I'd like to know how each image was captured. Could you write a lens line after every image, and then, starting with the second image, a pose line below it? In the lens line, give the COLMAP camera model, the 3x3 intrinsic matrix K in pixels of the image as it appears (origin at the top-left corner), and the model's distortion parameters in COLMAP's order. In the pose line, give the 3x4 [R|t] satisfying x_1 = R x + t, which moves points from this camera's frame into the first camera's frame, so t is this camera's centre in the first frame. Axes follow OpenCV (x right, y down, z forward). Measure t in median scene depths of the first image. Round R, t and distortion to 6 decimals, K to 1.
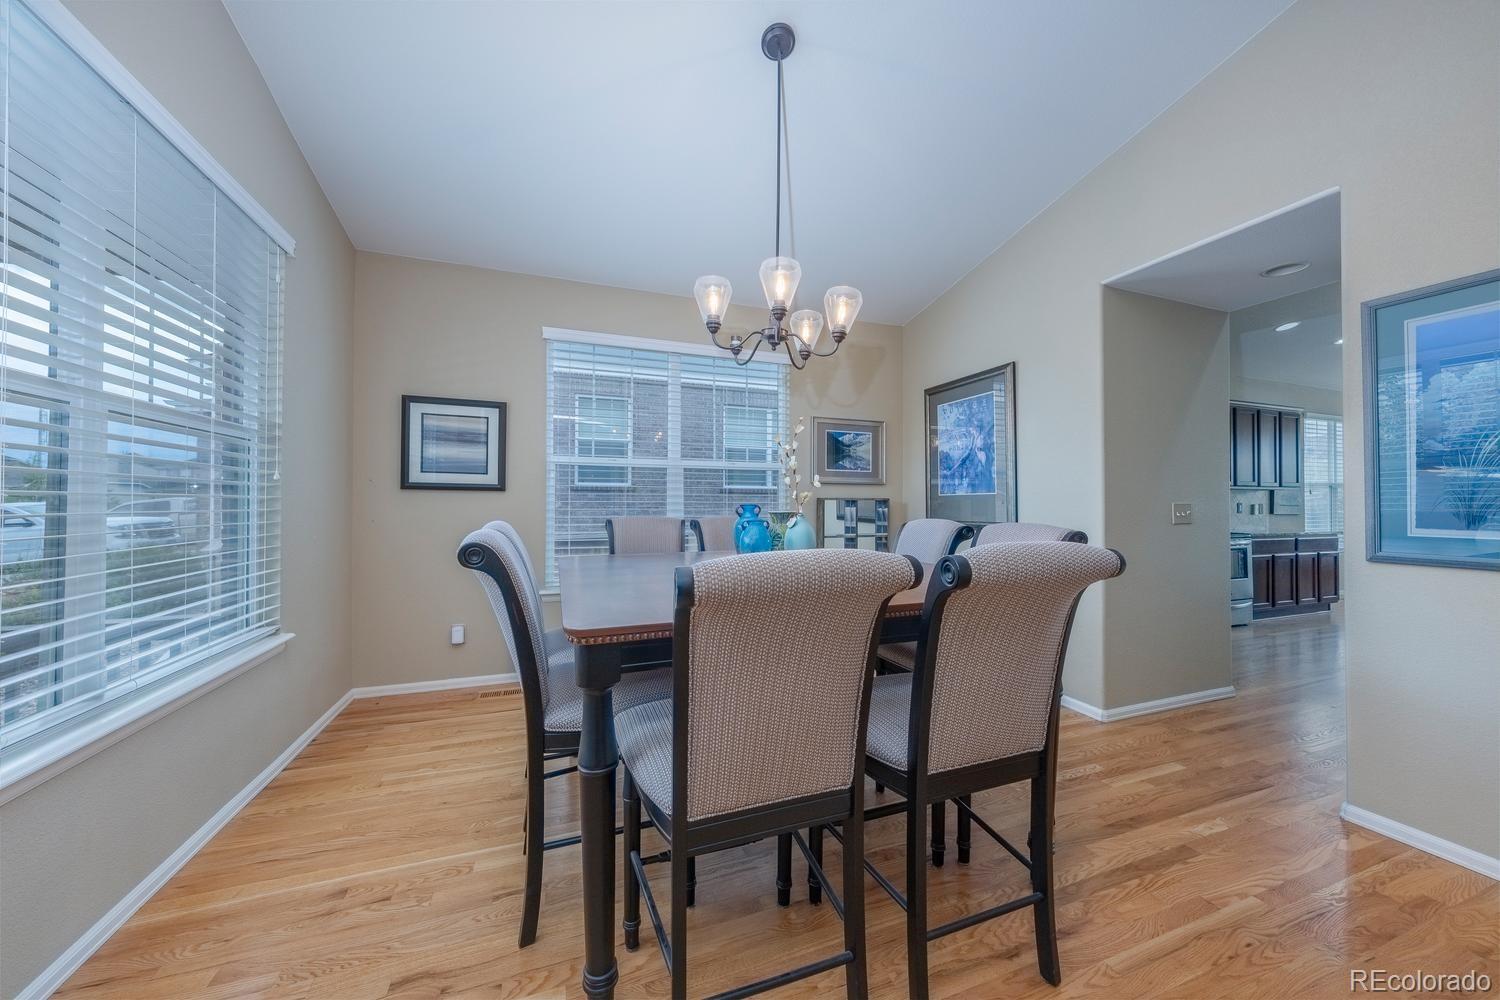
lens RADIAL K [[513.8, 0, 751.2], [0, 513.8, 500.0], [0, 0, 1]] dist [-0.005347, 0.000146]
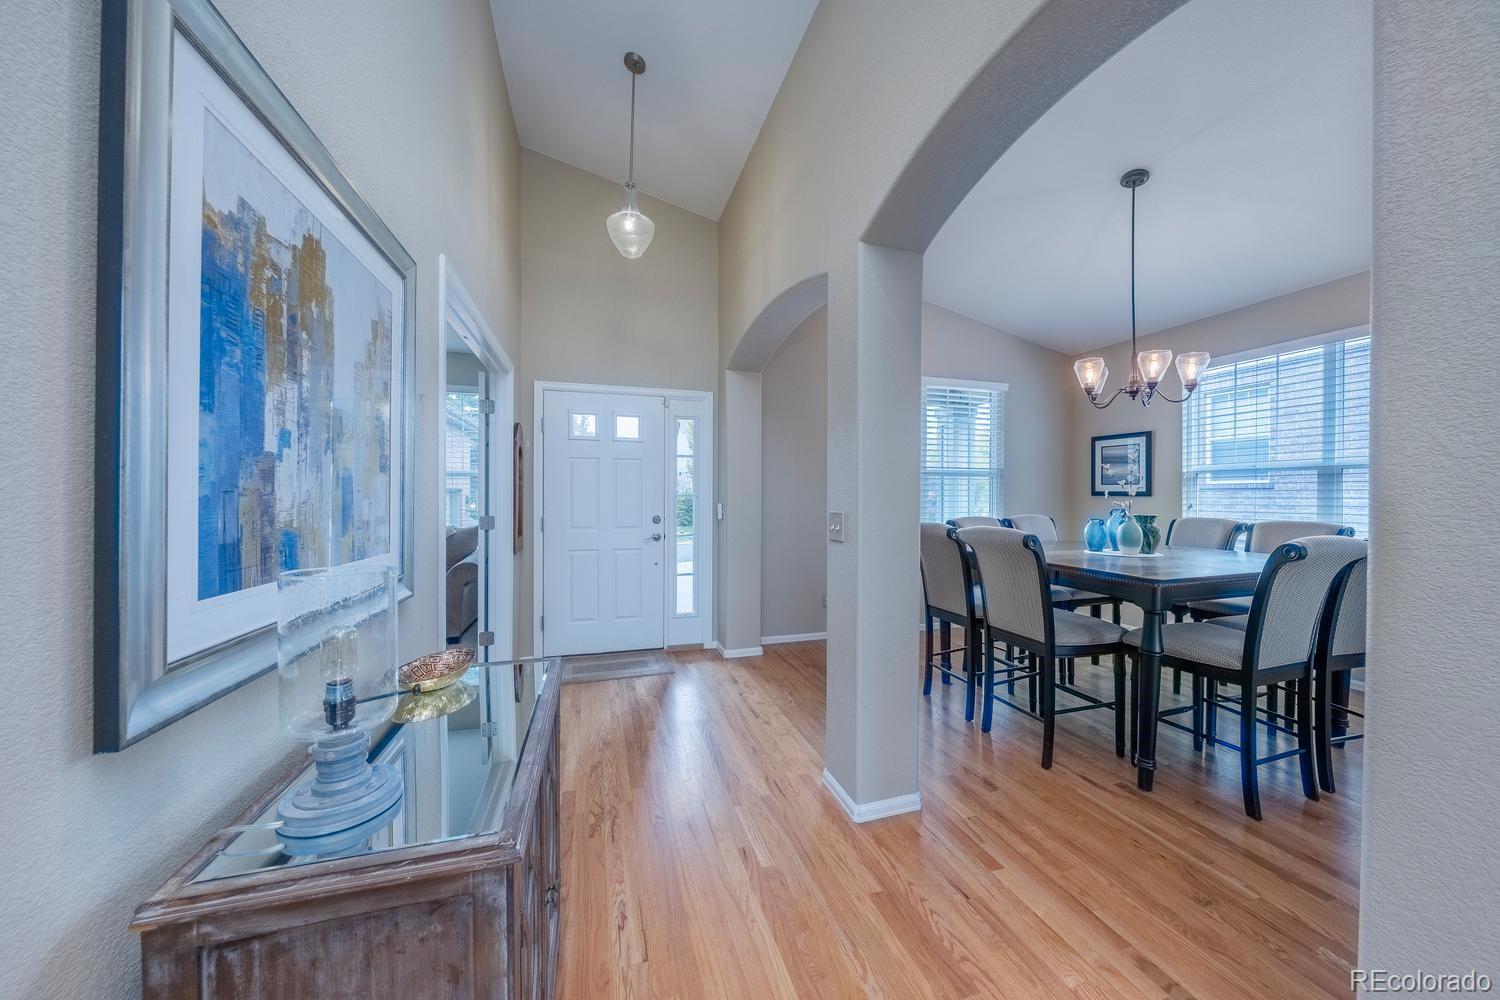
lens RADIAL K [[513.8, 0, 735.6], [0, 513.8, 501.8], [0, 0, 1]] dist [-0.005347, 0.000146]
pose [[-0.084086, 0.006804, -0.996435, 1.241425], [0.006895, 0.999957, 0.006246, -0.022925], [0.996435, -0.006345, -0.084130, 0.018177]]
